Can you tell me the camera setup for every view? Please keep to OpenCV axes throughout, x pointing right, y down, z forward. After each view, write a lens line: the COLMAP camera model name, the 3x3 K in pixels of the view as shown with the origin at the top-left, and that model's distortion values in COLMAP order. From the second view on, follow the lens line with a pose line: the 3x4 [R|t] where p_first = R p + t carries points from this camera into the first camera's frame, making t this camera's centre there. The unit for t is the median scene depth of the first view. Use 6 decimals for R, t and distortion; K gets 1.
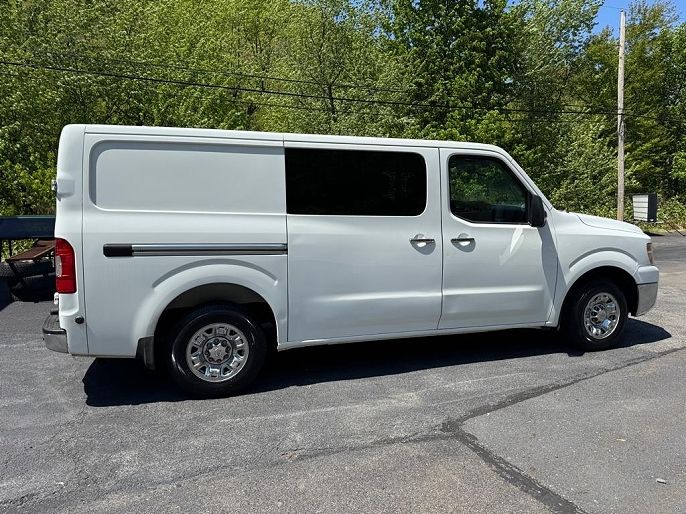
lens RADIAL K [[486.5, 0, 337.9], [0, 486.5, 243.0], [0, 0, 1]] dist [0.076100, -0.095816]
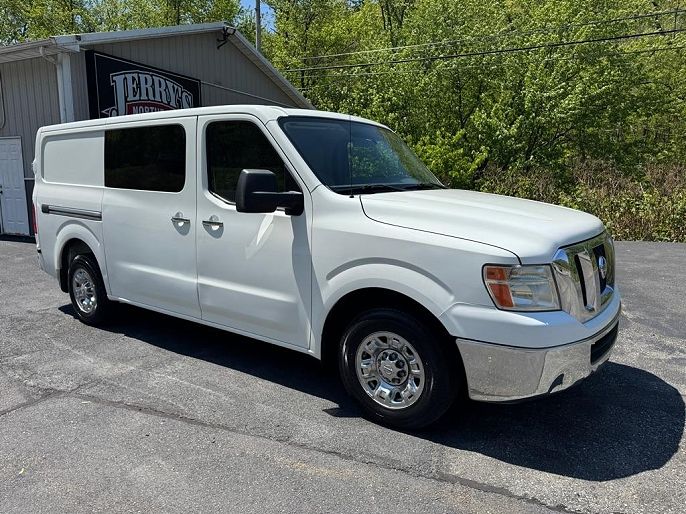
lens RADIAL K [[486.5, 0, 337.9], [0, 486.5, 243.0], [0, 0, 1]] dist [0.076100, -0.095816]
pose [[0.592652, 0.111445, -0.797711, 1.126548], [-0.069827, 0.993762, 0.086957, -0.064272], [0.802426, 0.004167, 0.596737, 0.698756]]
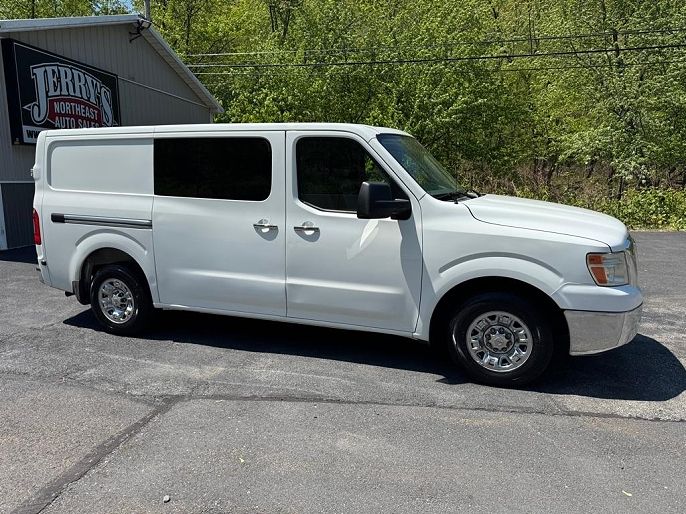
lens RADIAL K [[486.5, 0, 337.9], [0, 486.5, 243.0], [0, 0, 1]] dist [0.076100, -0.095816]
pose [[0.791508, 0.088724, -0.604684, 0.919871], [-0.053527, 0.995668, 0.076027, -0.055373], [0.608810, -0.027809, 0.792829, 0.304055]]
